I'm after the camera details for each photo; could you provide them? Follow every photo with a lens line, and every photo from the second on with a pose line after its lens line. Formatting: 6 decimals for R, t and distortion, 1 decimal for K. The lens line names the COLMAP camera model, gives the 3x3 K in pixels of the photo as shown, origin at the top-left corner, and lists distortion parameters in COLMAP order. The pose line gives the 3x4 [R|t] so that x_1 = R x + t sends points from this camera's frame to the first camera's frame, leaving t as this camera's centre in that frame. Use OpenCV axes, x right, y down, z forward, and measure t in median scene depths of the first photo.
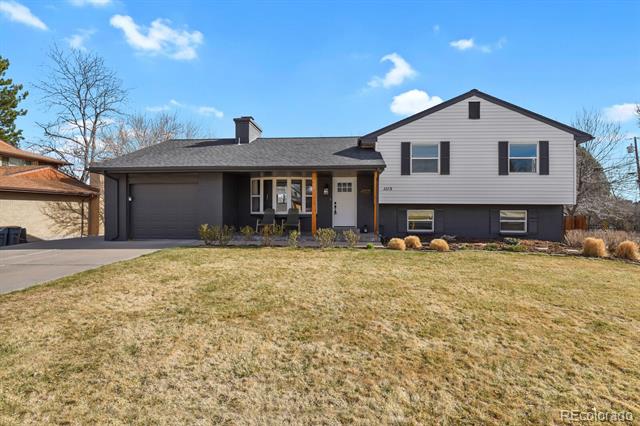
lens RADIAL K [[312.1, 0, 321.9], [0, 312.1, 212.6], [0, 0, 1]] dist [-0.008889, -0.003366]
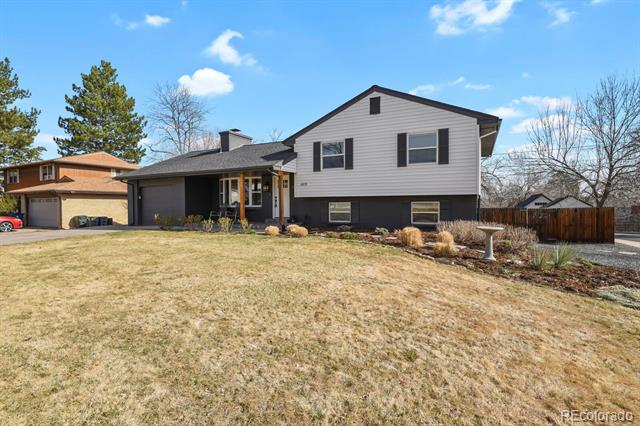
lens RADIAL K [[312.1, 0, 316.4], [0, 312.1, 212.1], [0, 0, 1]] dist [-0.008889, -0.003366]
pose [[0.924705, -0.000975, -0.380684, 0.688281], [0.008963, 0.999775, 0.019212, 0.004058], [0.380580, -0.021177, 0.924506, -0.040586]]
